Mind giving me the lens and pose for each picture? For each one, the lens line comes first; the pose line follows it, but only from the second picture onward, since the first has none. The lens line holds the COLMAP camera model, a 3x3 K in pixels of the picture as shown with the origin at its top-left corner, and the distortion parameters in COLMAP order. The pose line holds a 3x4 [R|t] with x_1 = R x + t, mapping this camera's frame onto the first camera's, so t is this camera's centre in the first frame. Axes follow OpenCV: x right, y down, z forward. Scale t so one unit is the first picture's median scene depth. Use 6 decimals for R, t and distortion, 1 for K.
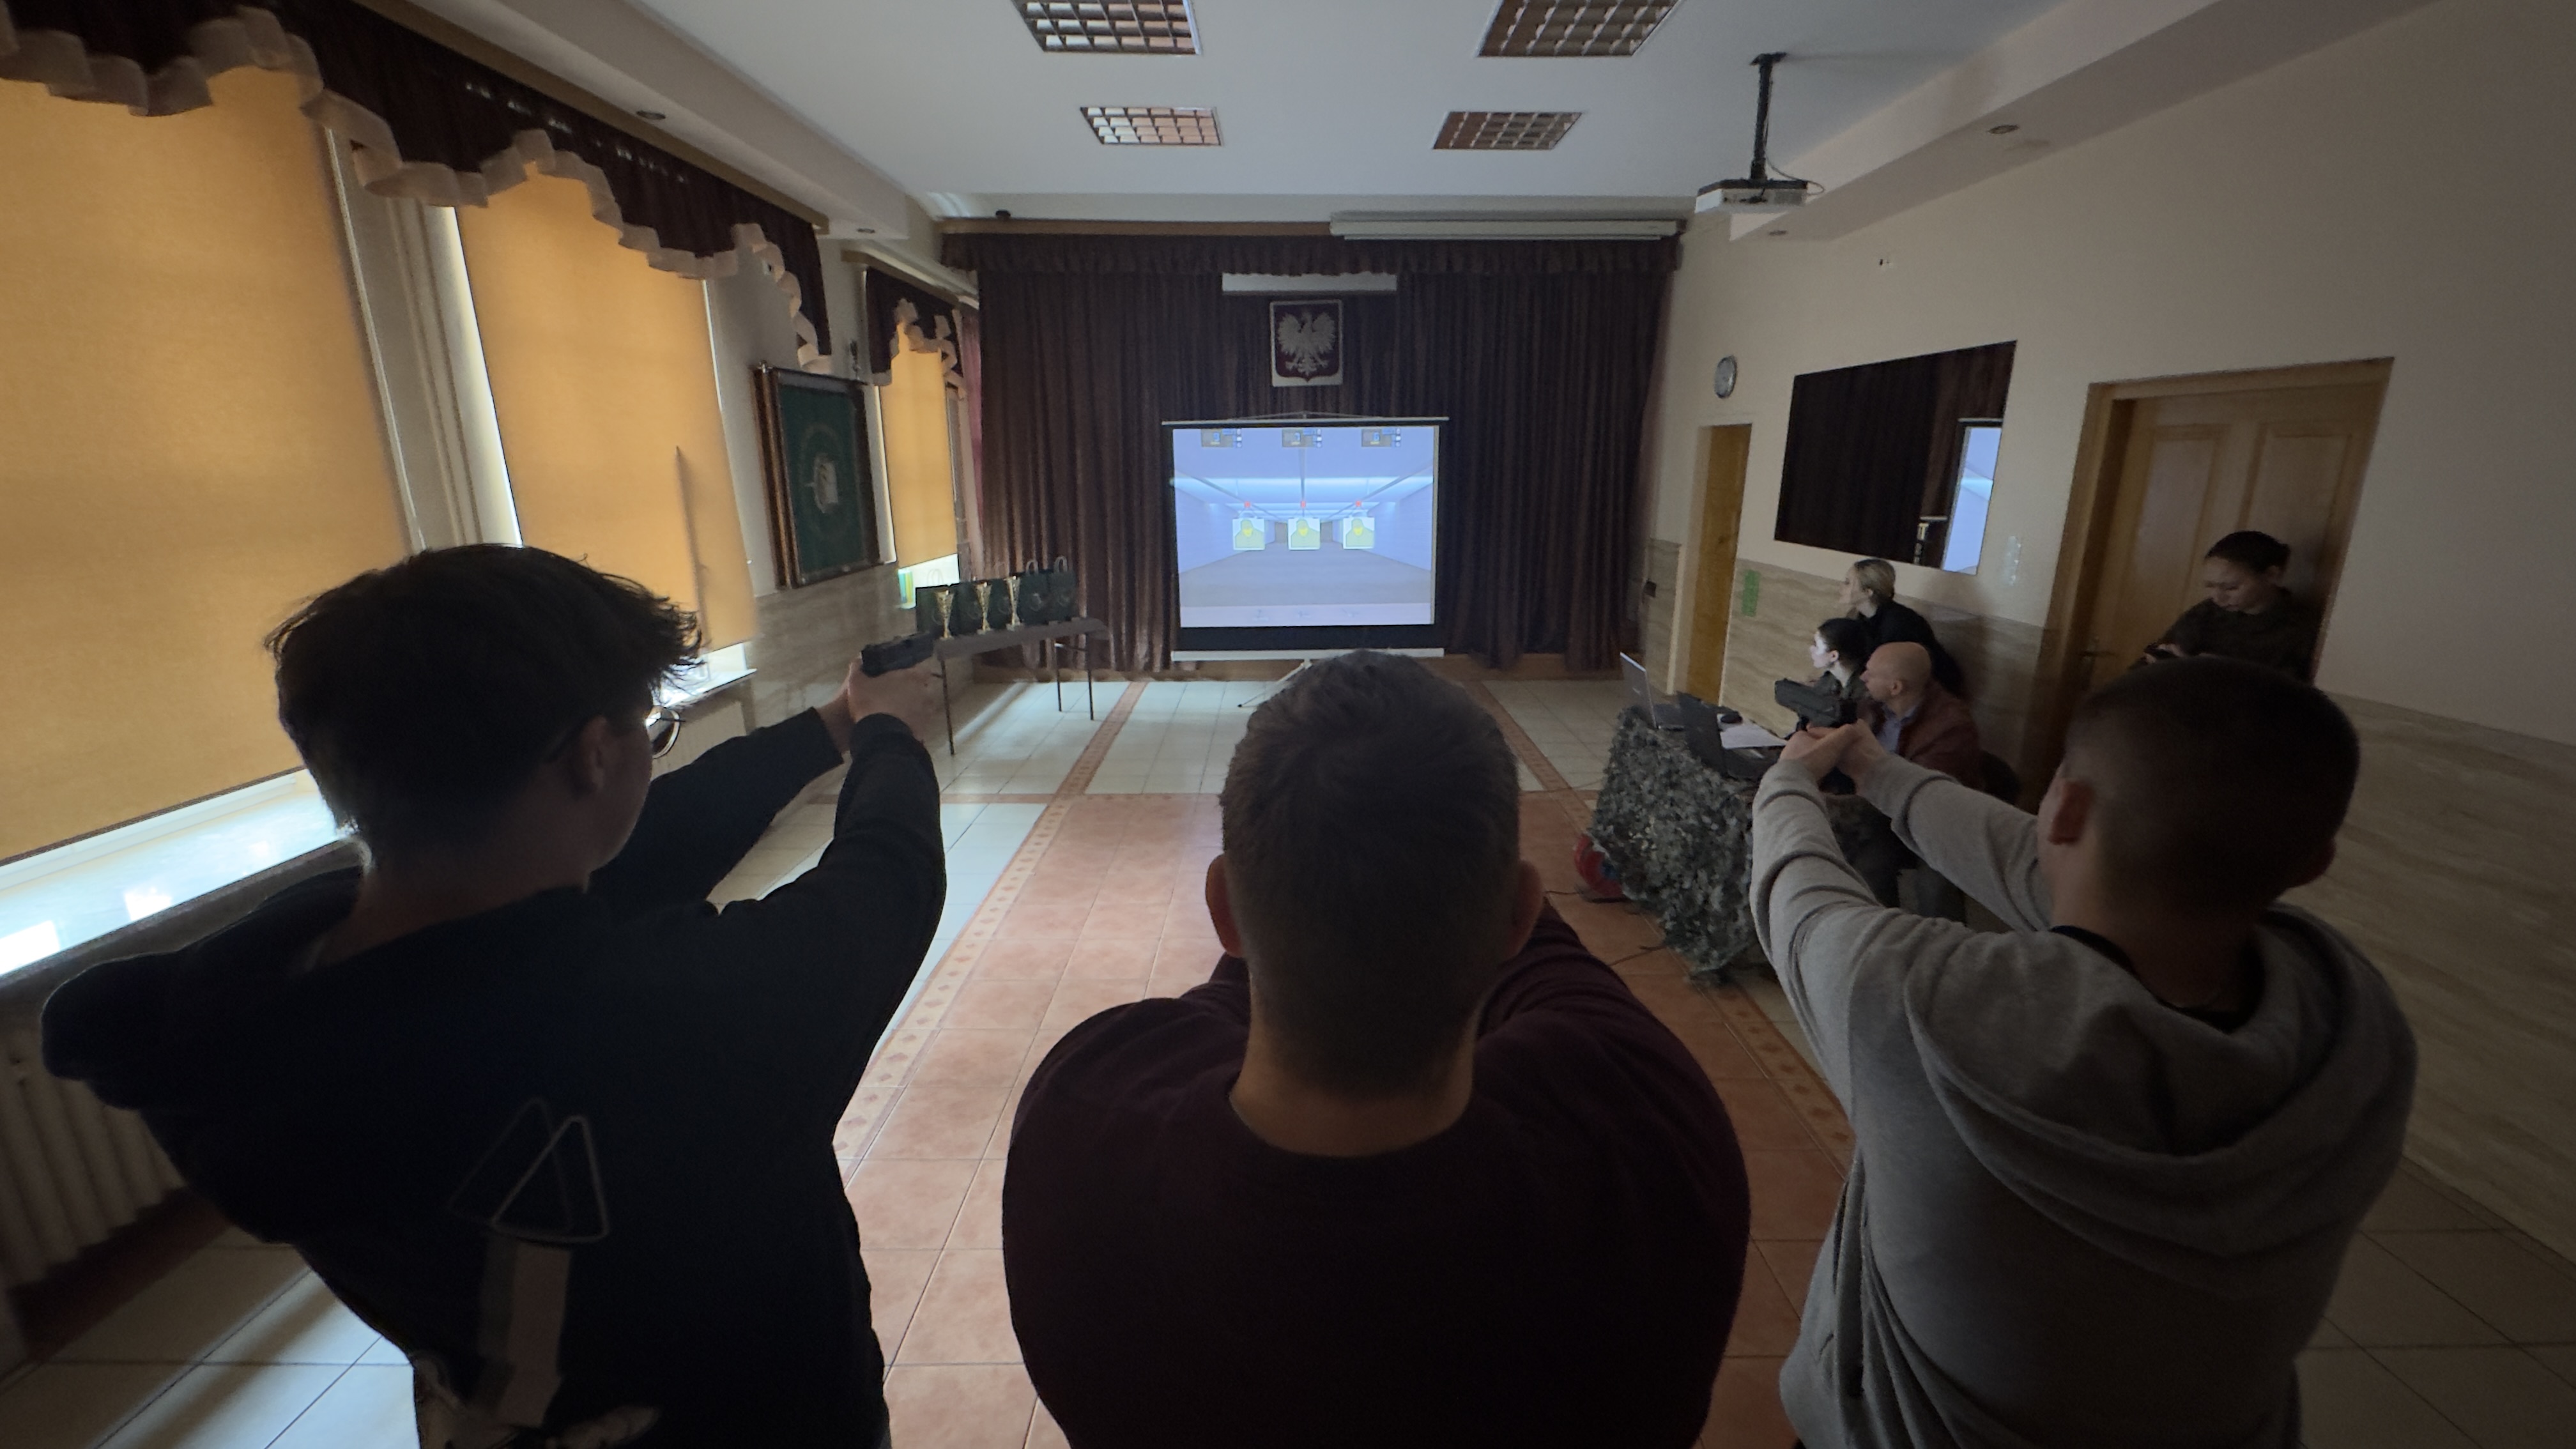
lens RADIAL K [[1025.8, 0, 1288.0], [0, 1025.8, 724.5], [0, 0, 1]] dist [-0.000431, -0.000129]
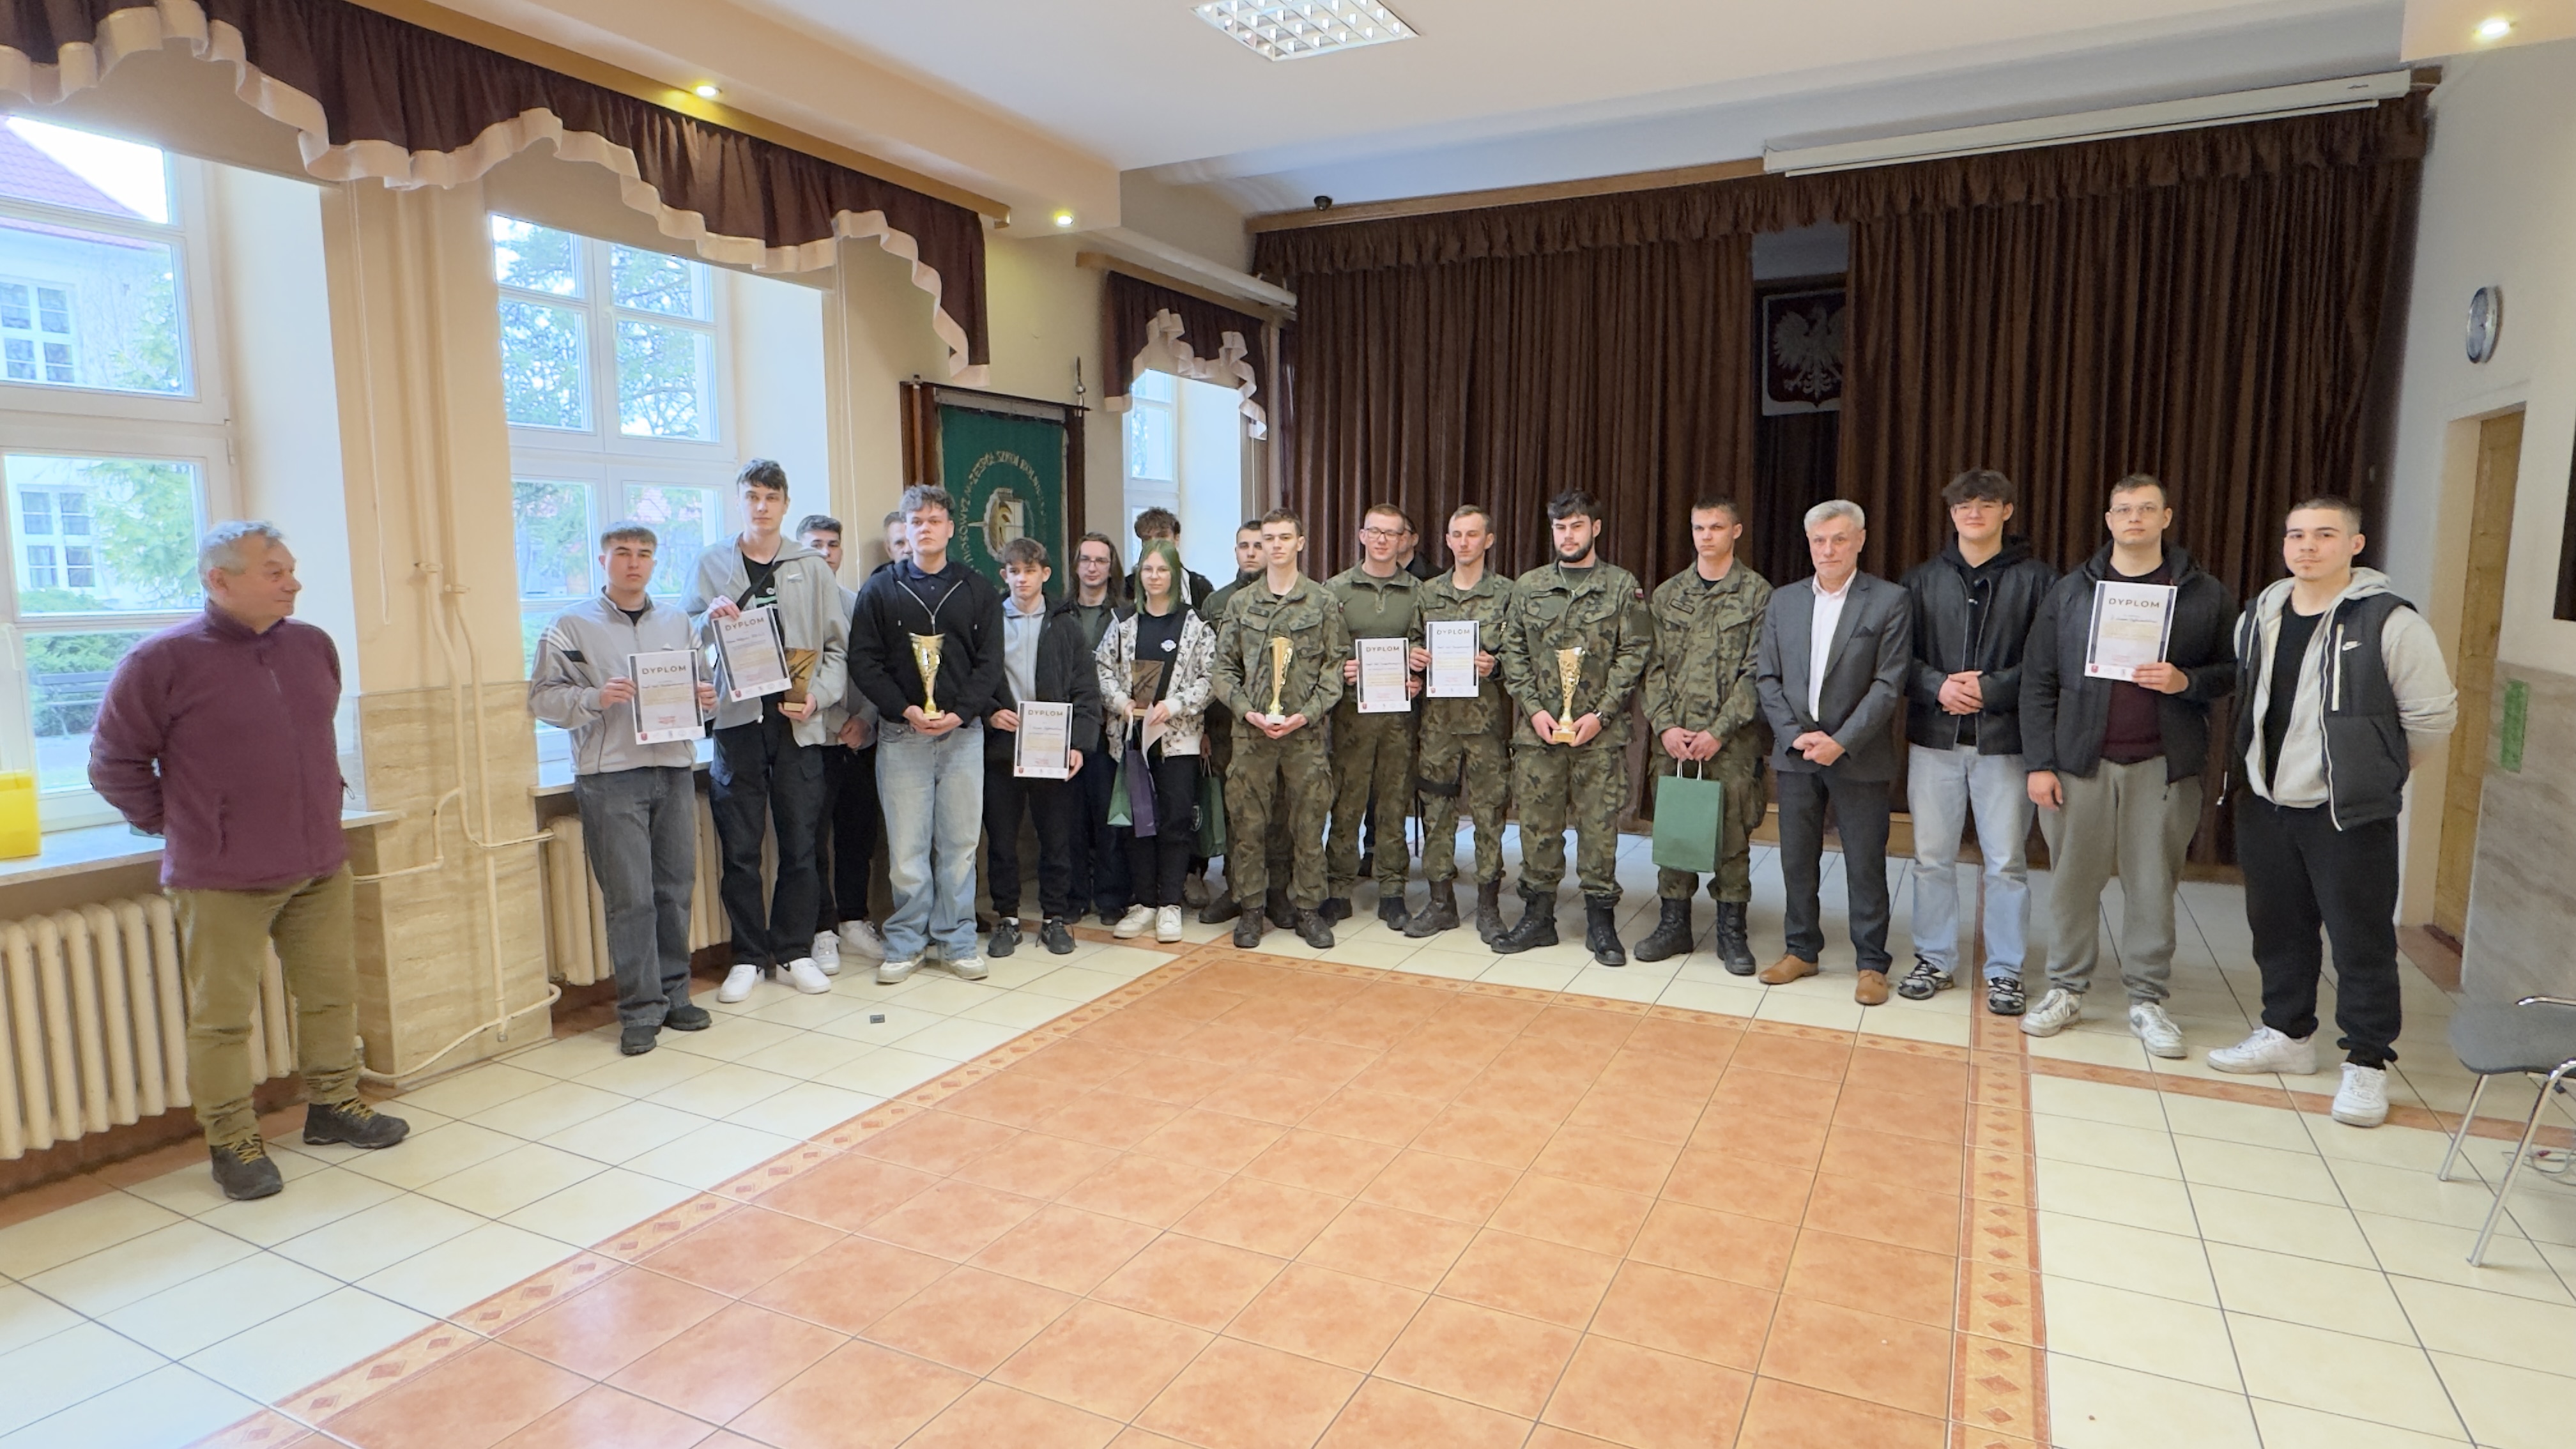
lens RADIAL K [[1397.2, 0, 1288.0], [0, 1397.2, 724.5], [0, 0, 1]] dist [0.001000, -0.000471]
pose [[0.889883, 0.051411, -0.453282, 0.206808], [-0.113516, 0.987330, -0.110874, 0.014105], [0.441839, 0.150119, 0.884445, 0.117372]]
